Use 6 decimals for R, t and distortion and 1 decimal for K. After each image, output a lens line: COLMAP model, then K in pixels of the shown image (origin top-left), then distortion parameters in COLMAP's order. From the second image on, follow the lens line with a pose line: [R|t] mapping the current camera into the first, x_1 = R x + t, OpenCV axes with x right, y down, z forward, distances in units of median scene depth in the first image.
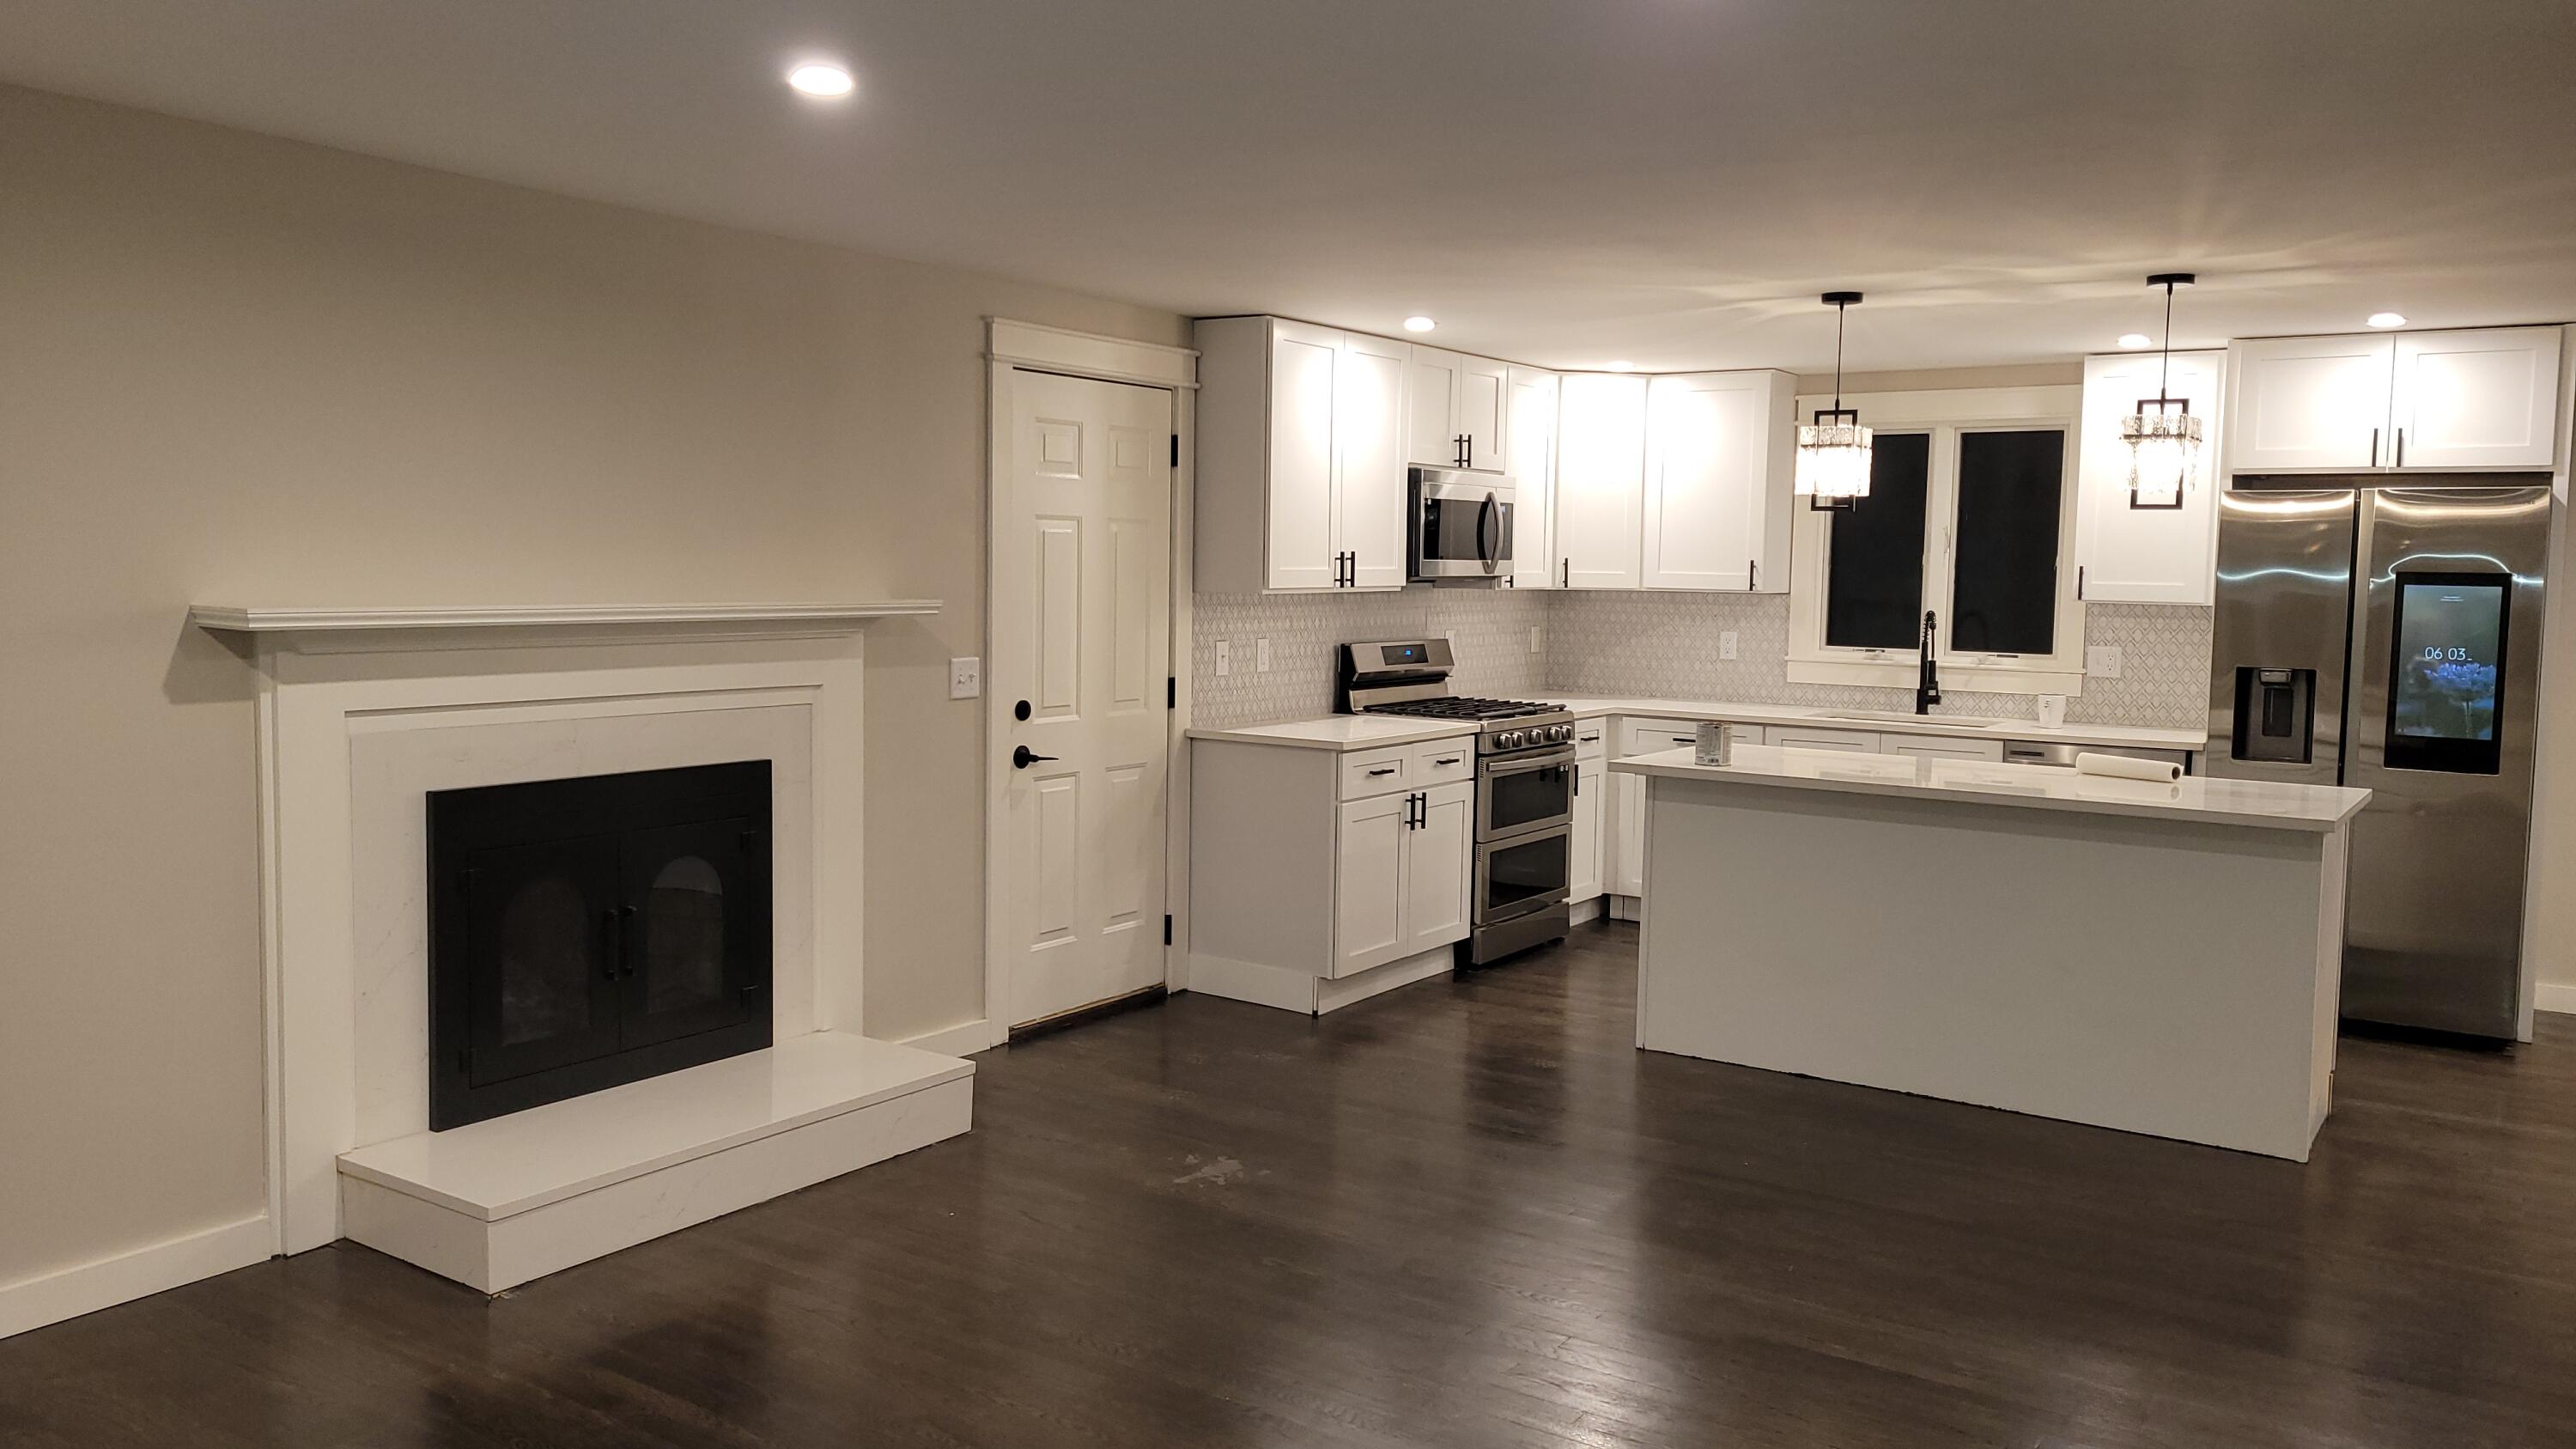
lens RADIAL K [[1923.0, 0, 1289.3], [0, 1923.0, 708.3], [0, 0, 1]] dist [0.072485, -0.061263]
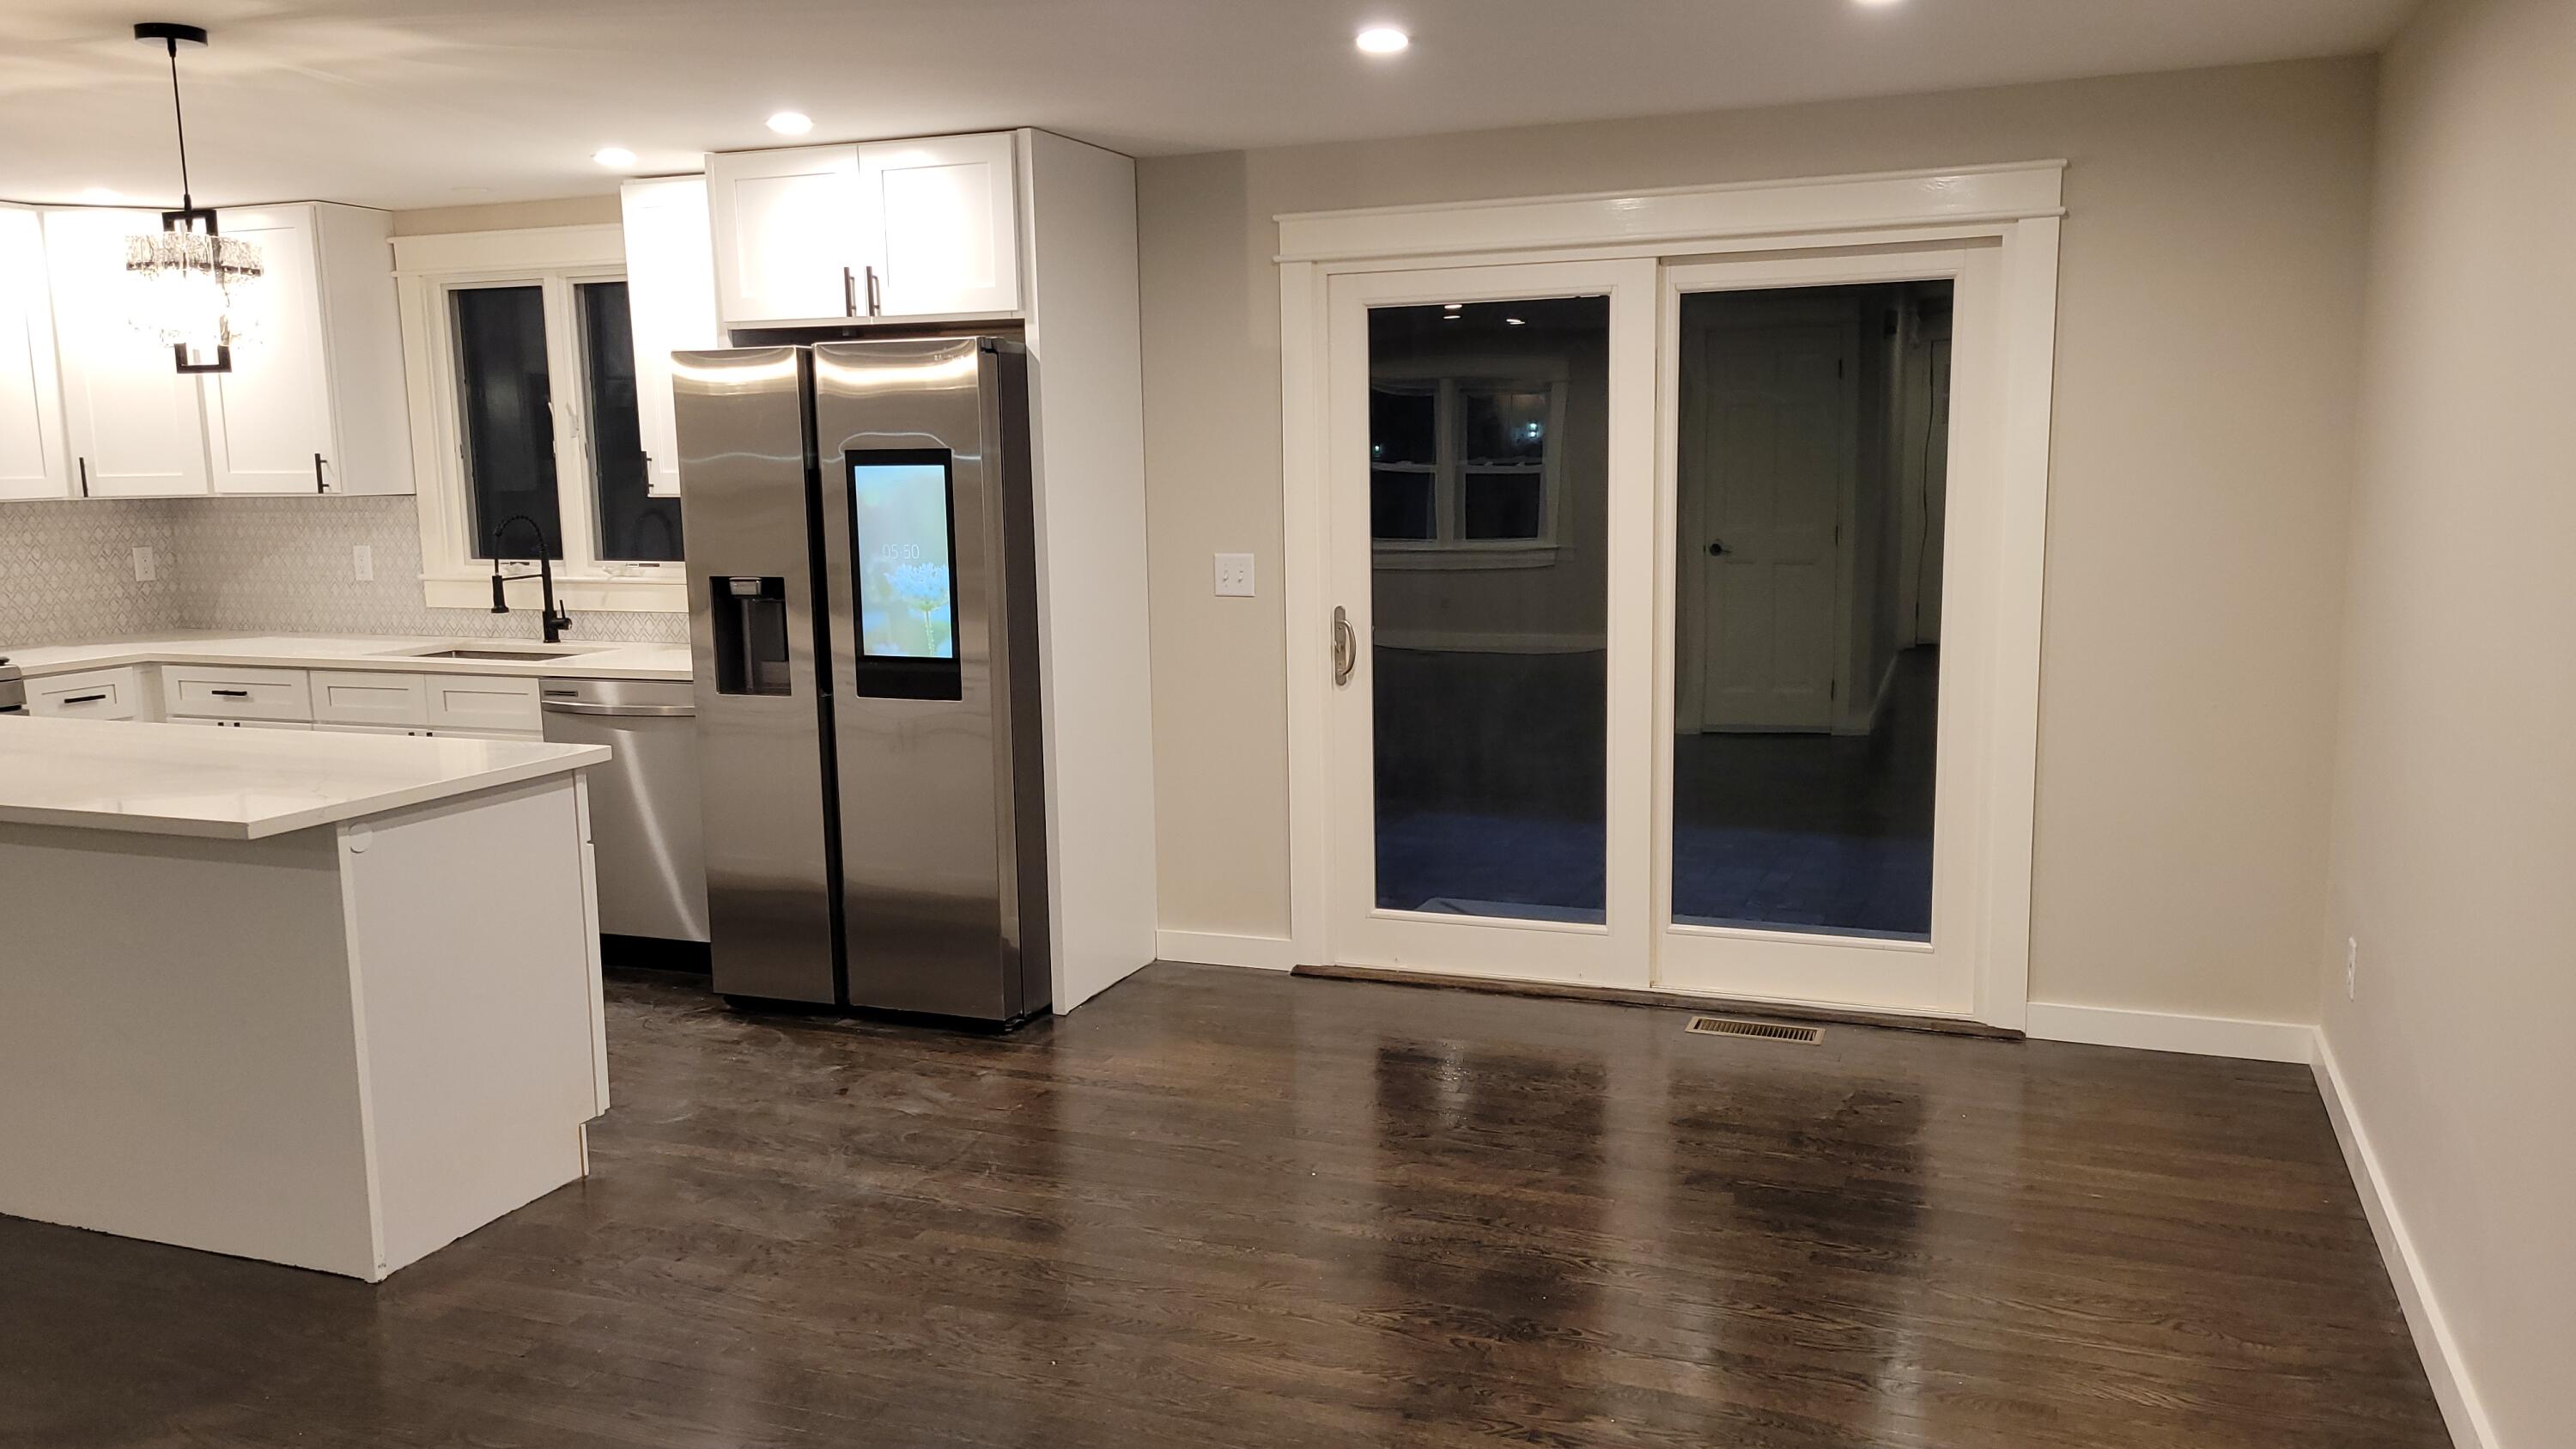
lens RADIAL K [[1922.7, 0, 1281.9], [0, 1922.7, 733.8], [0, 0, 1]] dist [0.071364, -0.063655]
pose [[0.976862, -0.065429, 0.203618, 0.538549], [0.051092, 0.995882, 0.074897, -0.004634], [-0.207679, -0.062761, 0.976181, 0.181599]]
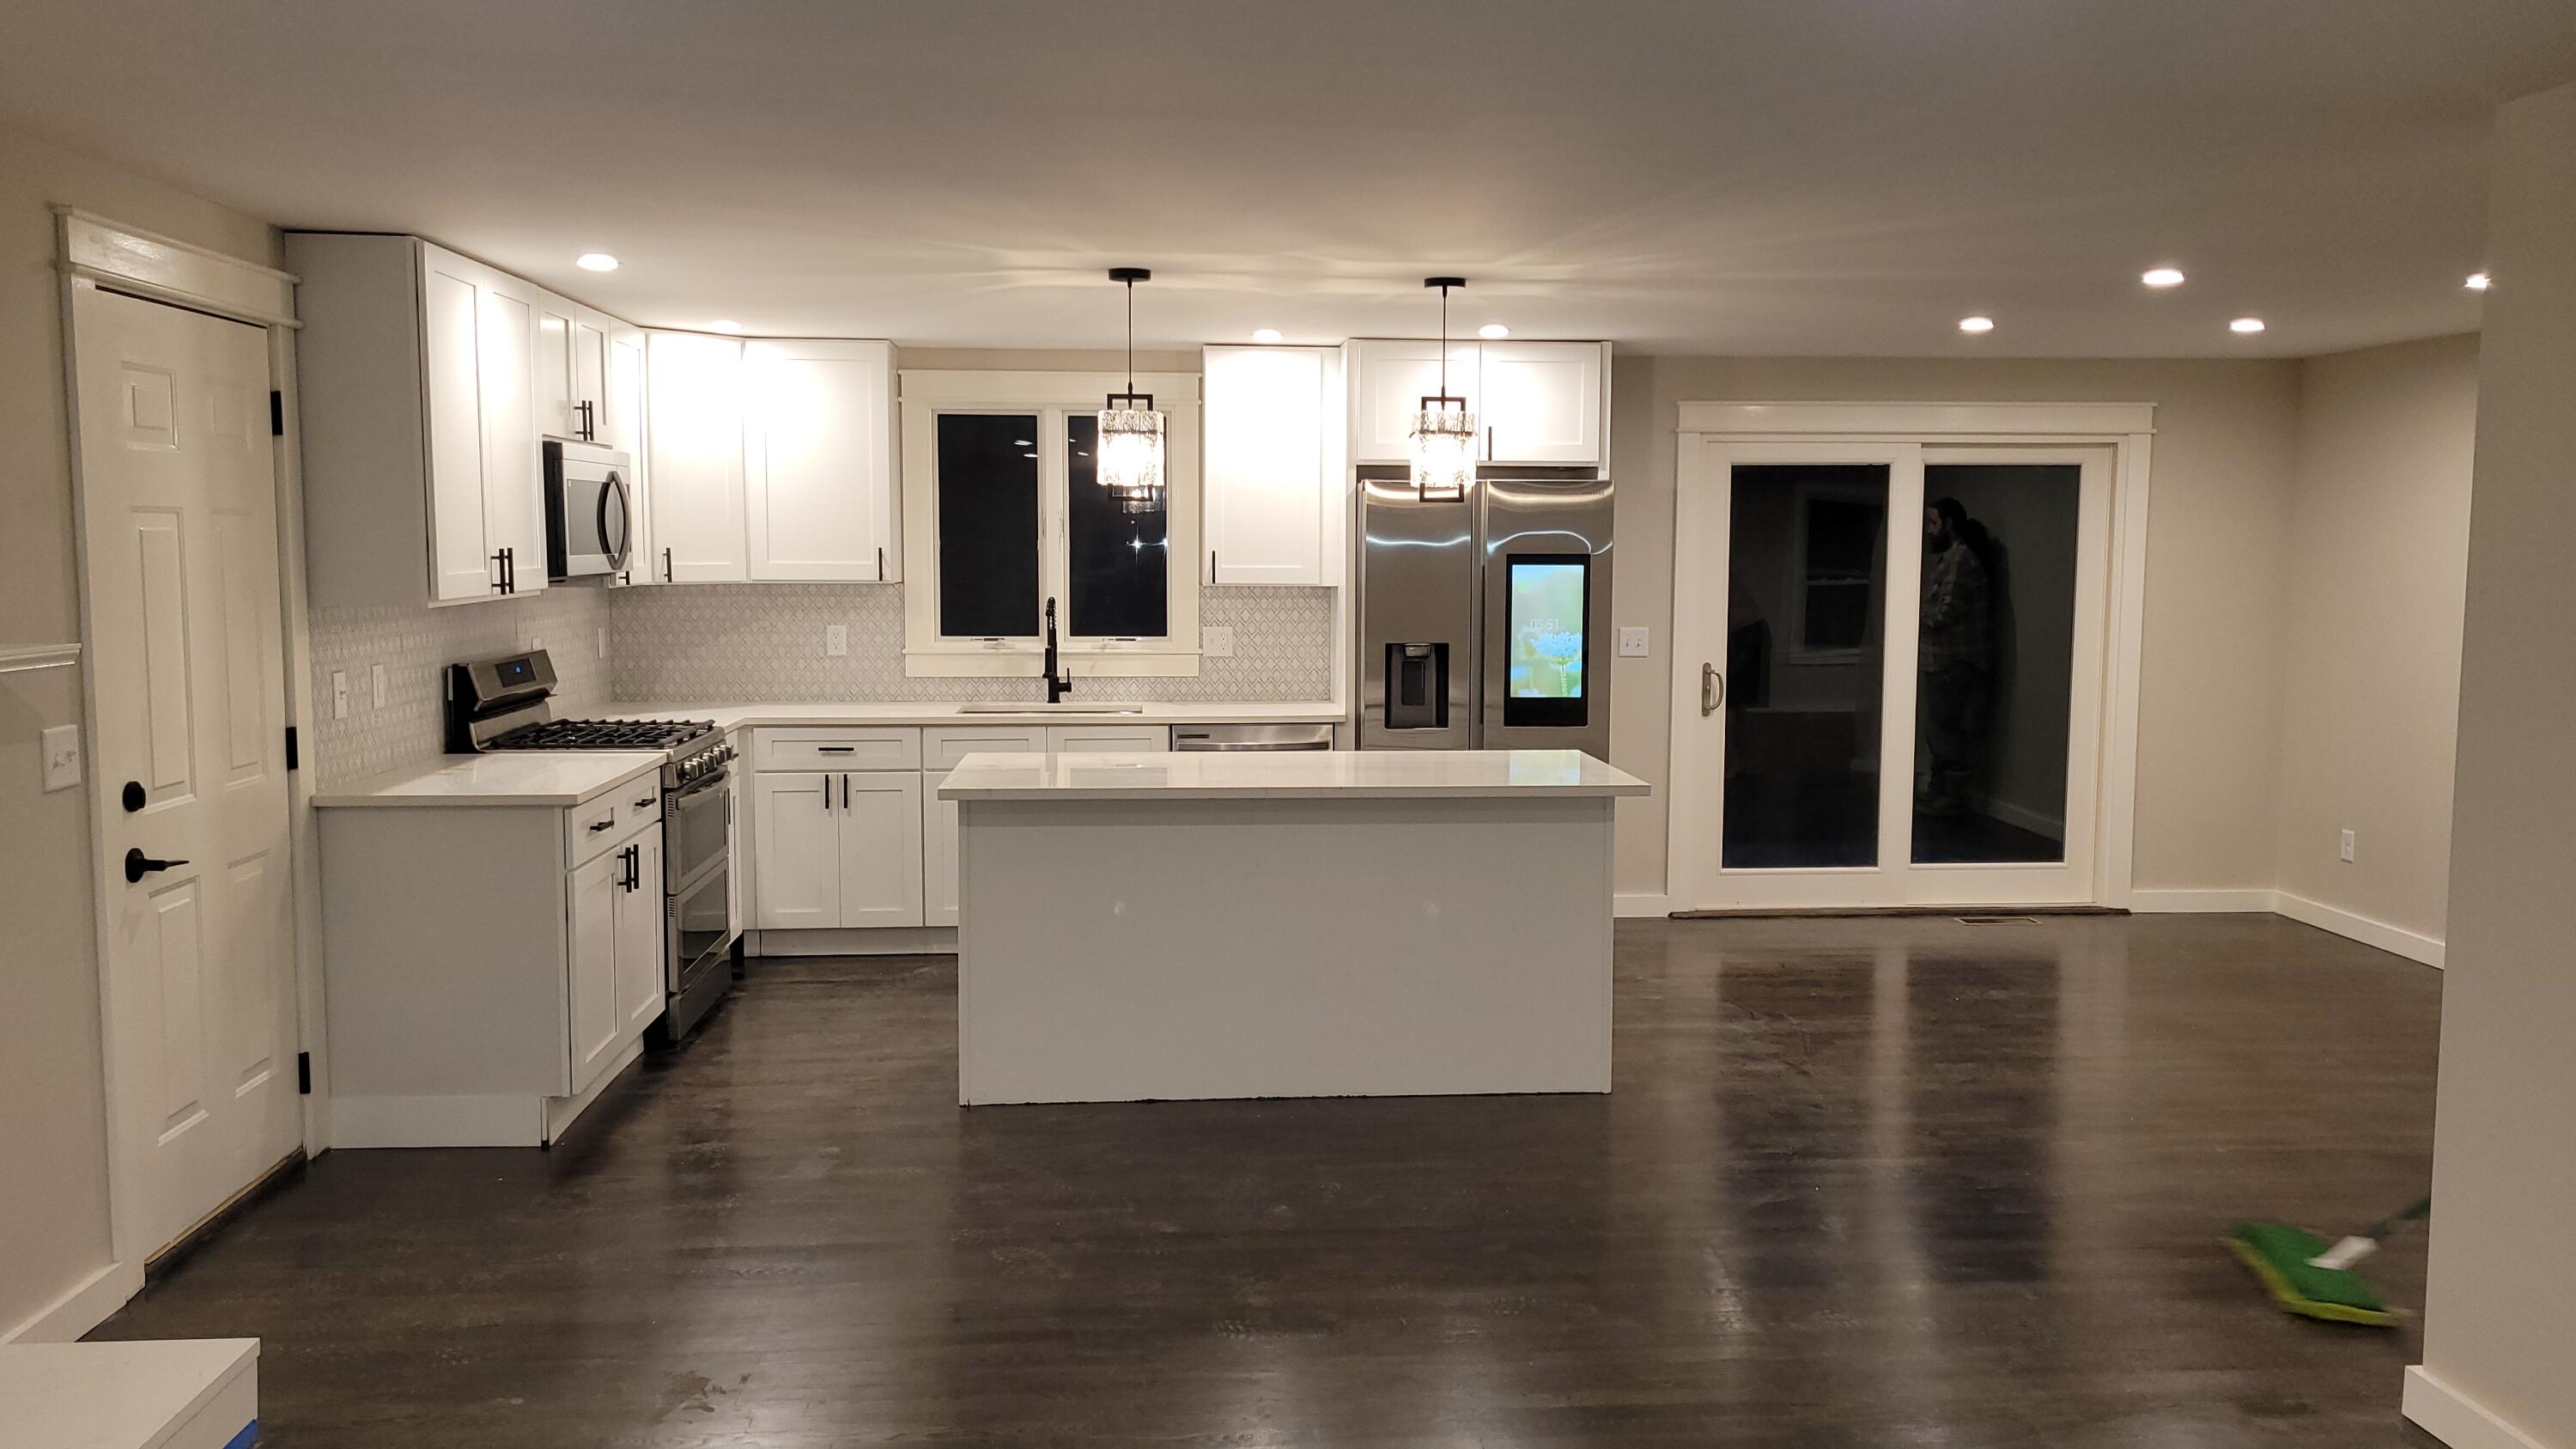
lens RADIAL K [[1923.0, 0, 1289.3], [0, 1923.0, 708.3], [0, 0, 1]] dist [0.072485, -0.061263]
pose [[0.784441, -0.069365, 0.616312, -0.214339], [0.058721, 0.997569, 0.037535, -0.028052], [-0.617417, 0.006747, 0.786607, 0.187866]]
